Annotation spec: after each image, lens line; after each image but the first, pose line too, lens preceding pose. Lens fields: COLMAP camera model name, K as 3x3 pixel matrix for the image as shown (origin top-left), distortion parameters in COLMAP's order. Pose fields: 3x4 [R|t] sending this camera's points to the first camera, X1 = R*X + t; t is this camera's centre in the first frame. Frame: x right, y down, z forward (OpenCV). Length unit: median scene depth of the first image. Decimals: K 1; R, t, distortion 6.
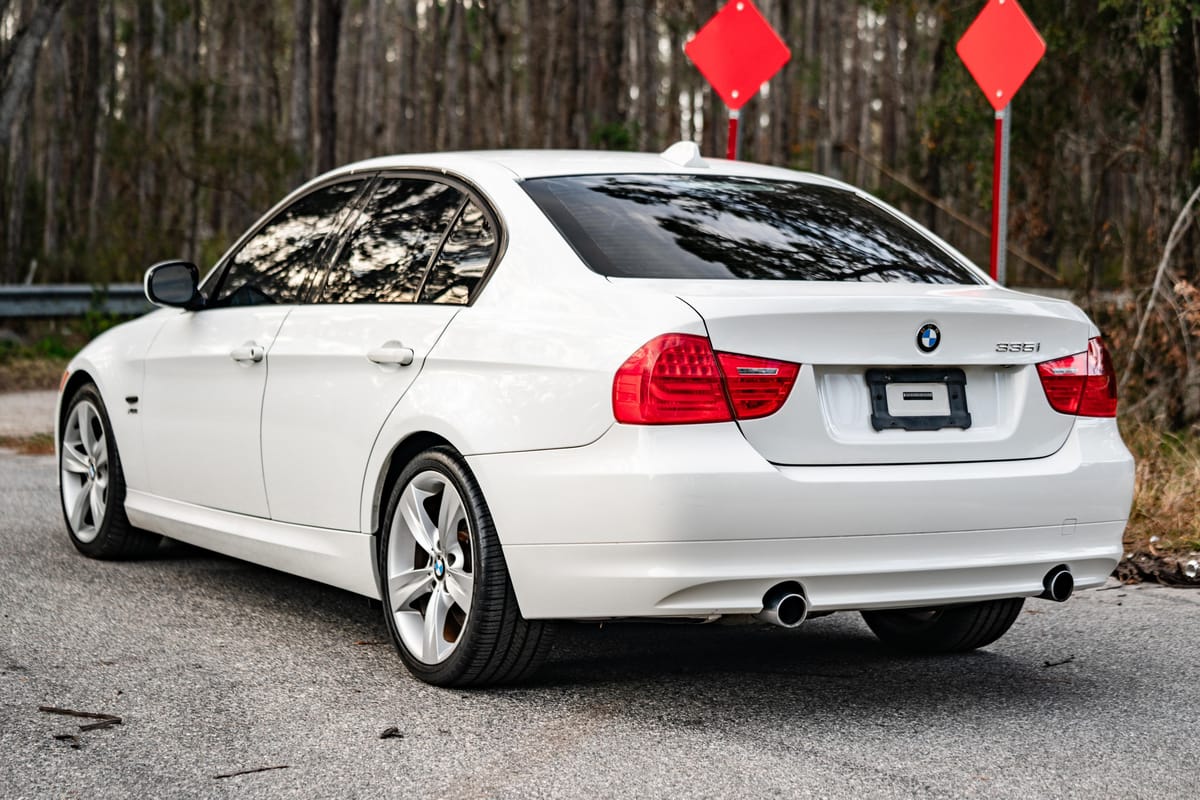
lens RADIAL K [[2639.5, 0, 600.0], [0, 2639.5, 400.0], [0, 0, 1]] dist [-0.318250, -0.088402]
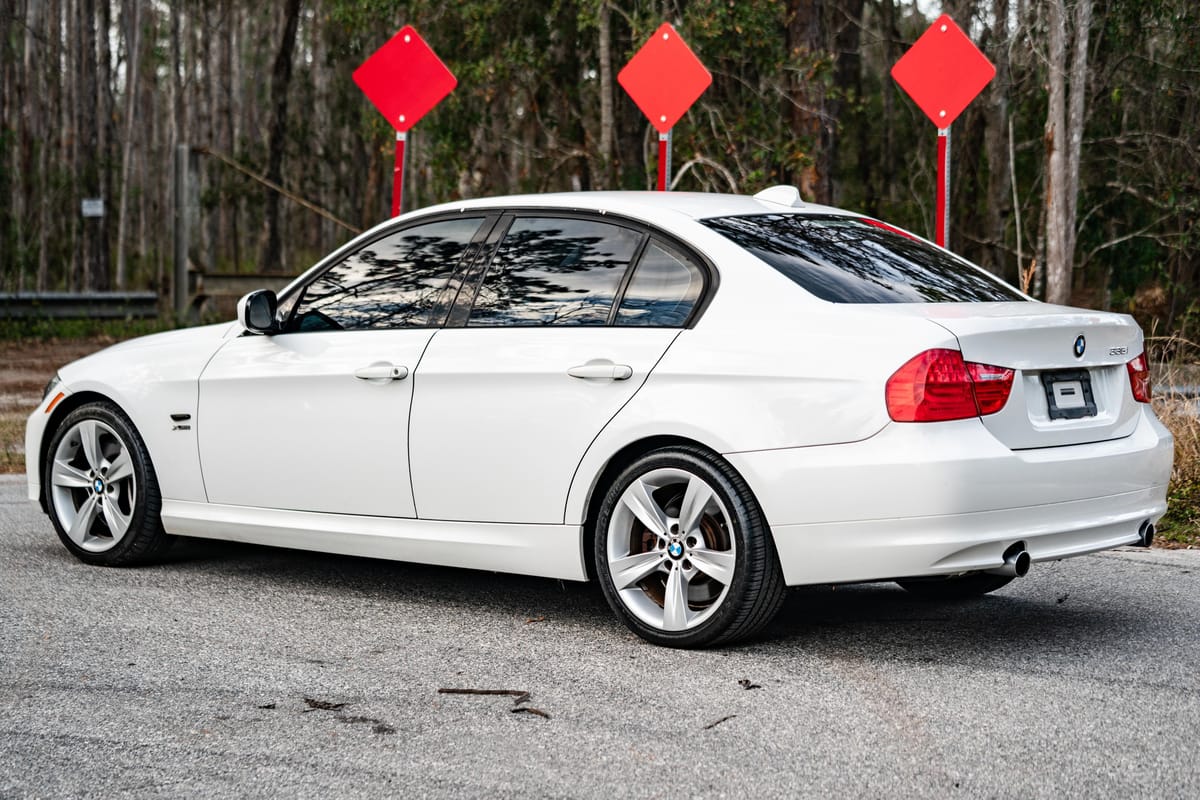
lens RADIAL K [[2639.5, 0, 600.0], [0, 2639.5, 400.0], [0, 0, 1]] dist [-0.318250, -0.088402]
pose [[0.934017, -0.034473, 0.355562, -0.536429], [0.032084, 0.999406, 0.012615, -0.020572], [-0.355785, -0.000374, 0.934568, -0.102791]]
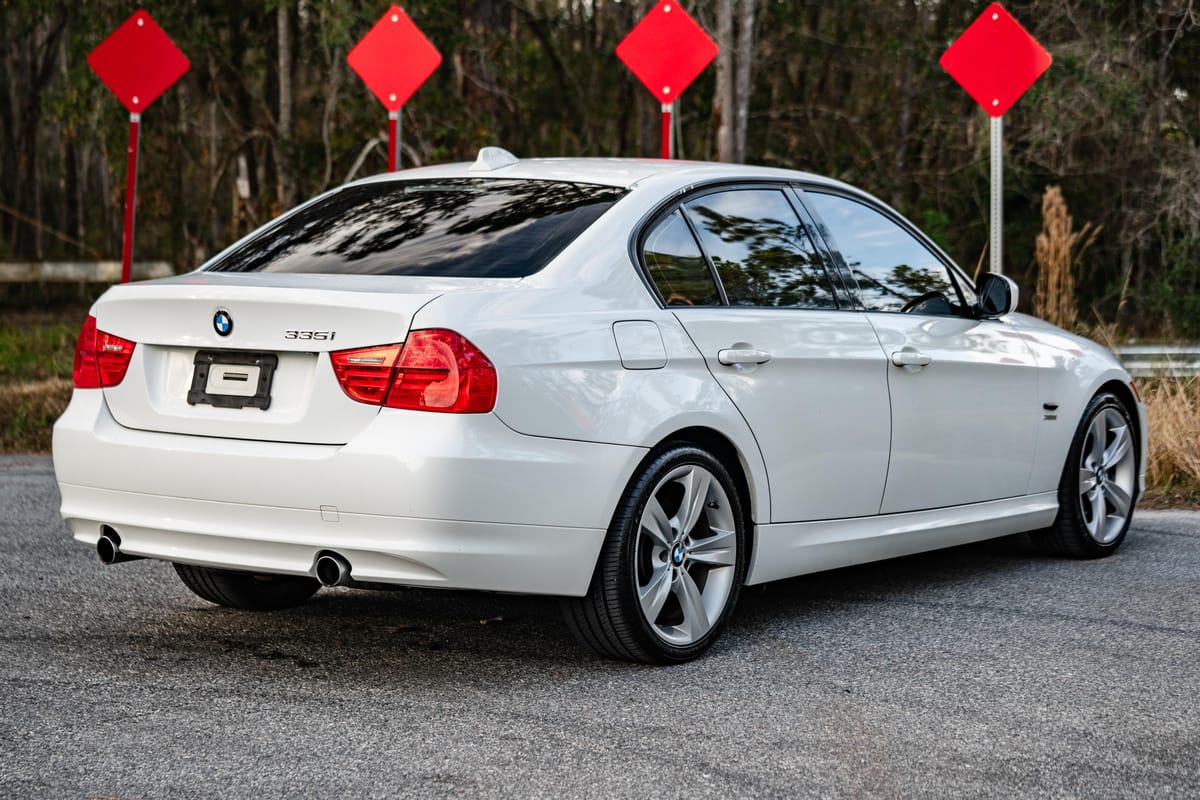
lens RADIAL K [[2520.5, 0, 599.0], [0, 2520.5, 427.9], [0, 0, 1]] dist [-0.293898, 0.041777]
pose [[0.405924, 0.051399, -0.912460, 1.125078], [-0.051946, 0.998101, 0.033114, -0.022399], [0.912429, 0.033956, 0.407823, 0.706427]]
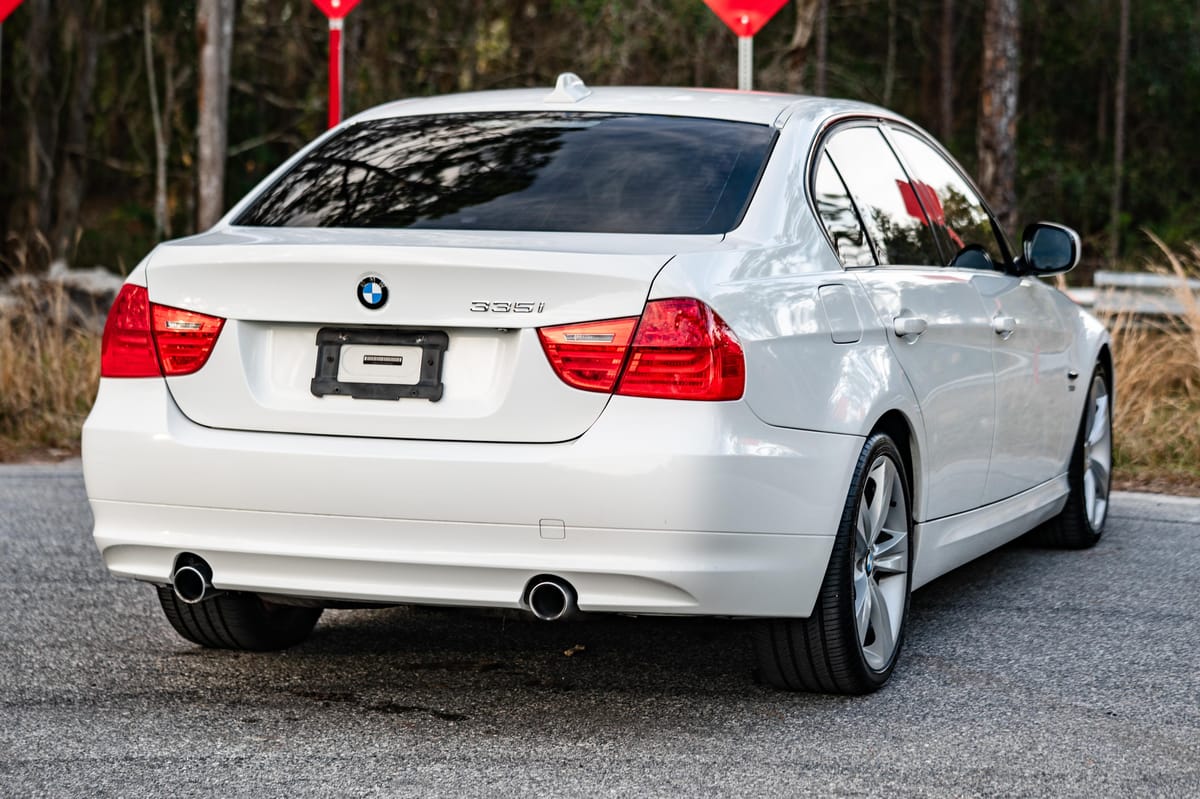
lens RADIAL K [[2942.0, 0, 600.0], [0, 2942.0, 399.5], [0, 0, 1]] dist [-0.260378, 0.245821]
pose [[0.642406, 0.041594, -0.765235, 0.902616], [-0.038595, 0.999015, 0.021901, -0.012440], [0.765392, 0.015465, 0.643379, 0.425809]]
